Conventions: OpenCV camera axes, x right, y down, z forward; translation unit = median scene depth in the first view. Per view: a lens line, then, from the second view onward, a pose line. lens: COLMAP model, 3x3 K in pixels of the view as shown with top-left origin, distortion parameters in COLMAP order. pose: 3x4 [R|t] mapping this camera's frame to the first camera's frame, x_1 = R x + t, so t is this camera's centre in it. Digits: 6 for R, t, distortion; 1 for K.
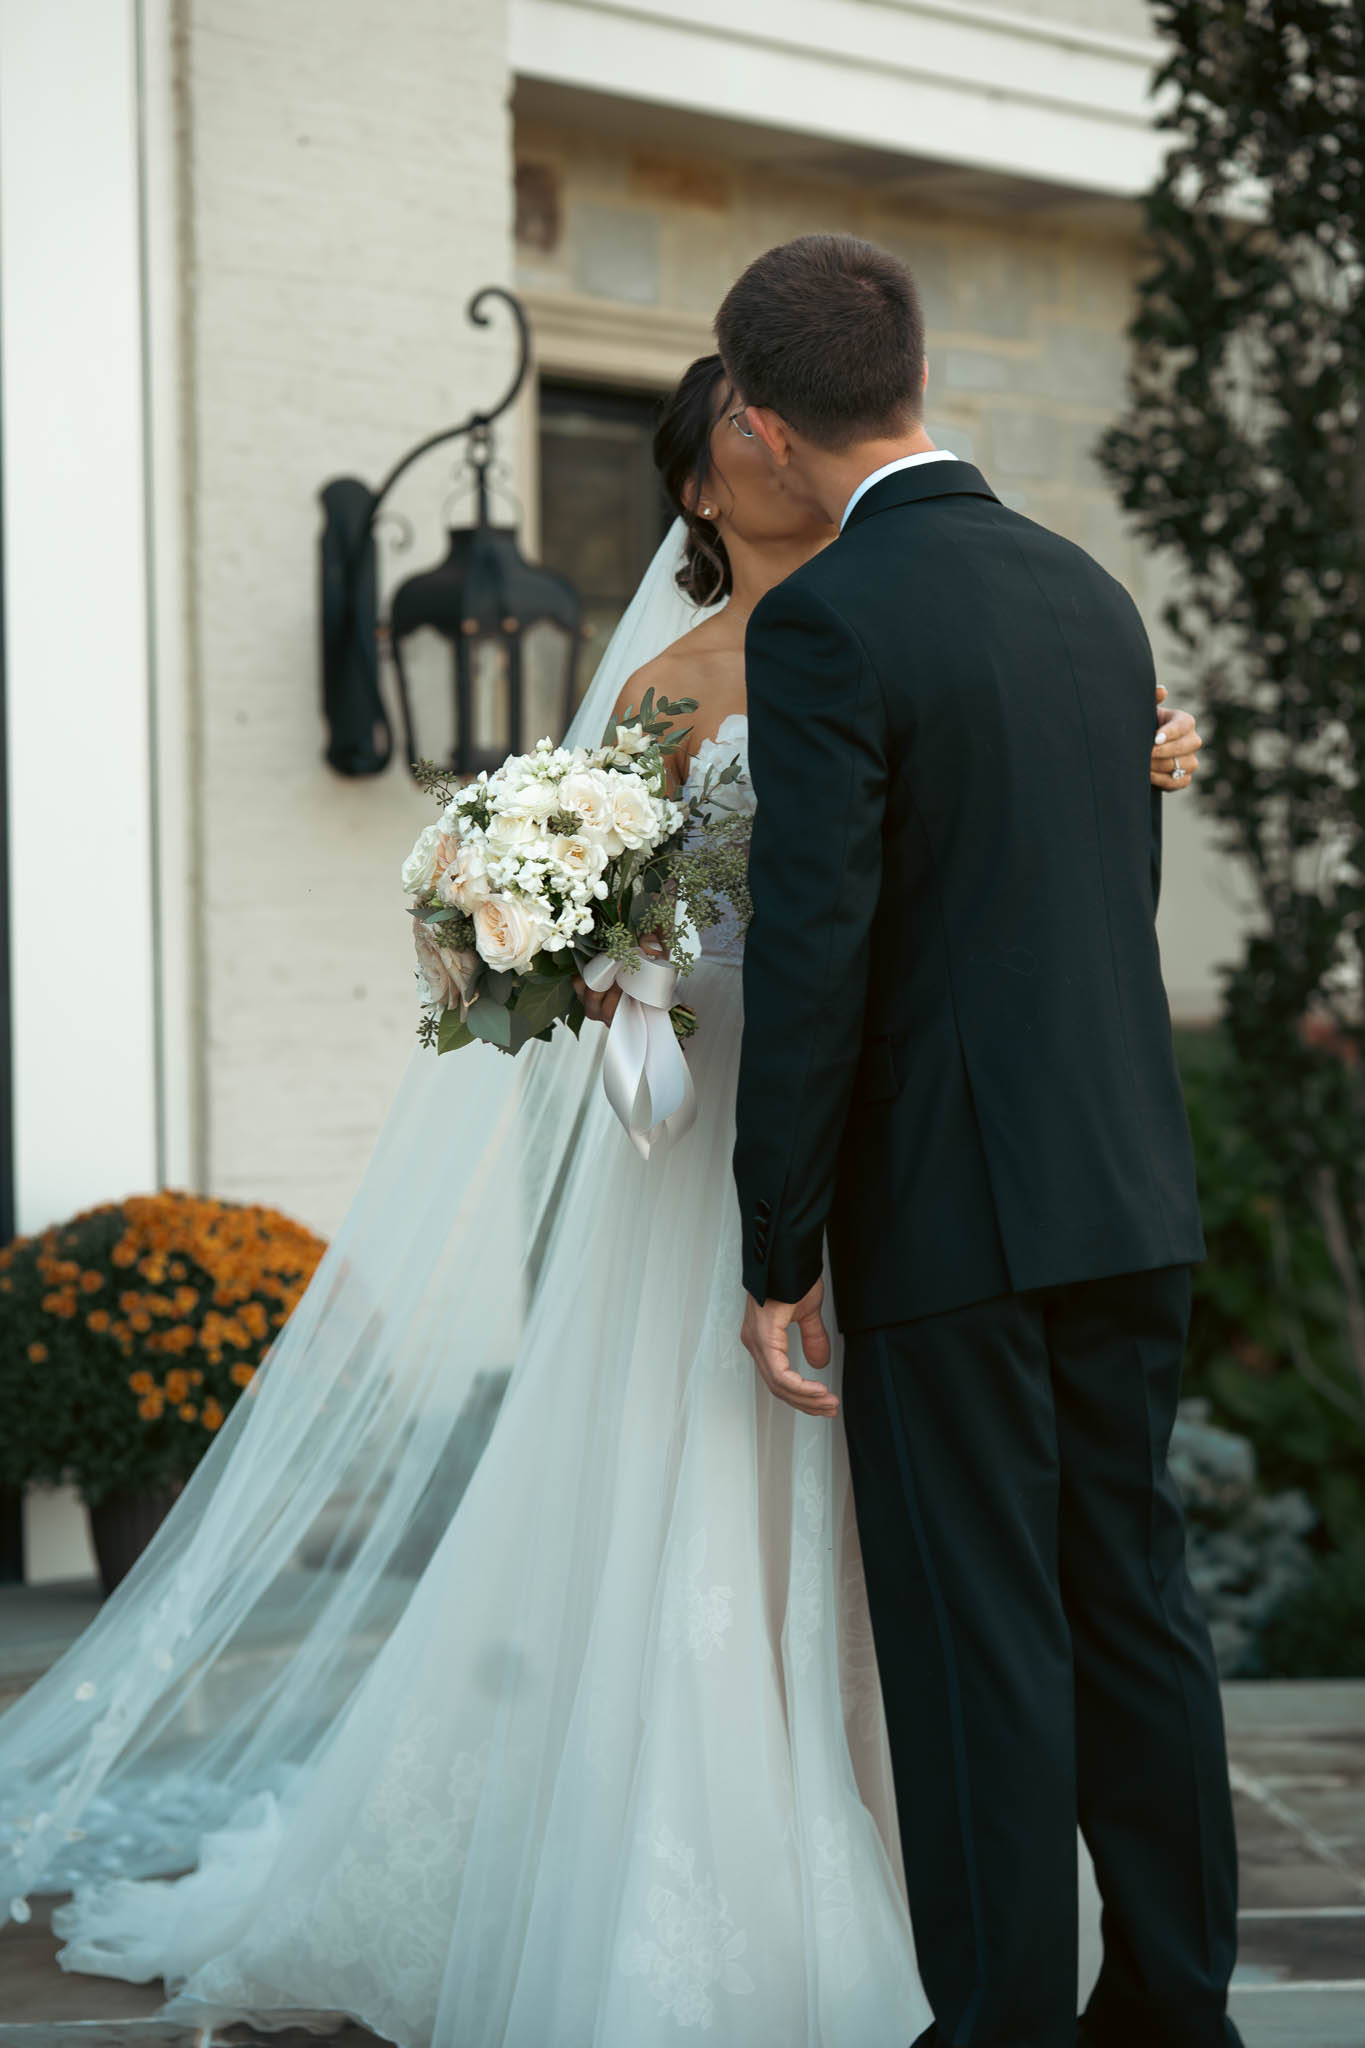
lens RADIAL K [[4895.1, 0, 682.5], [0, 4895.1, 1024.0], [0, 0, 1]] dist [0.041129, 0.278494]
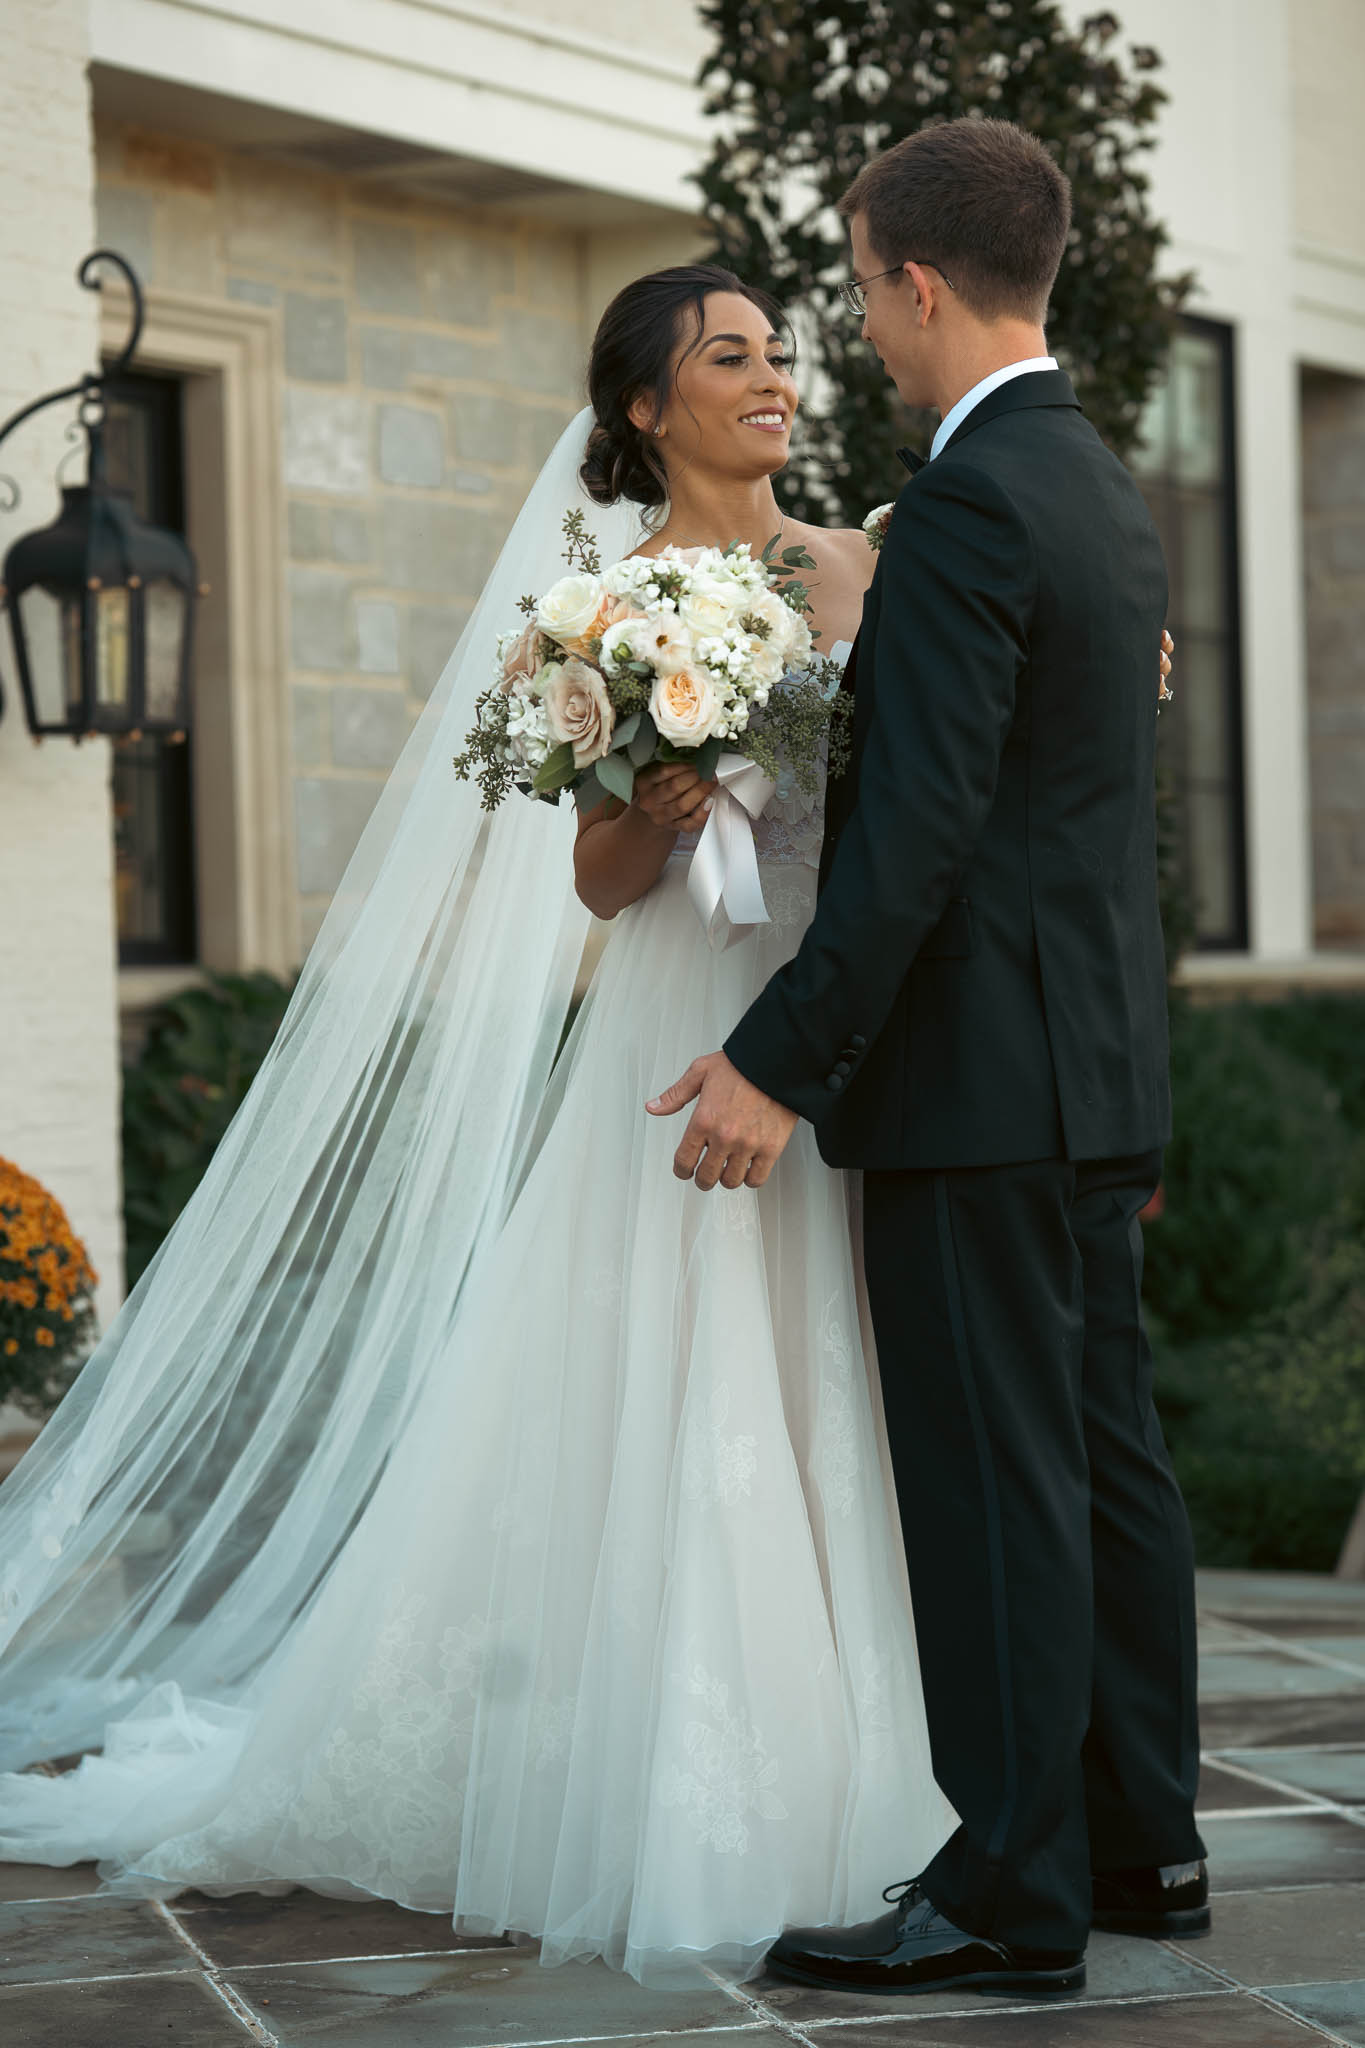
lens RADIAL K [[4895.1, 0, 682.5], [0, 4895.1, 1024.0], [0, 0, 1]] dist [0.041129, 0.278494]
pose [[0.981690, -0.013775, 0.189984, -0.116726], [0.015226, 0.999865, -0.006176, 0.018240], [-0.189874, 0.008956, 0.981768, -0.020955]]
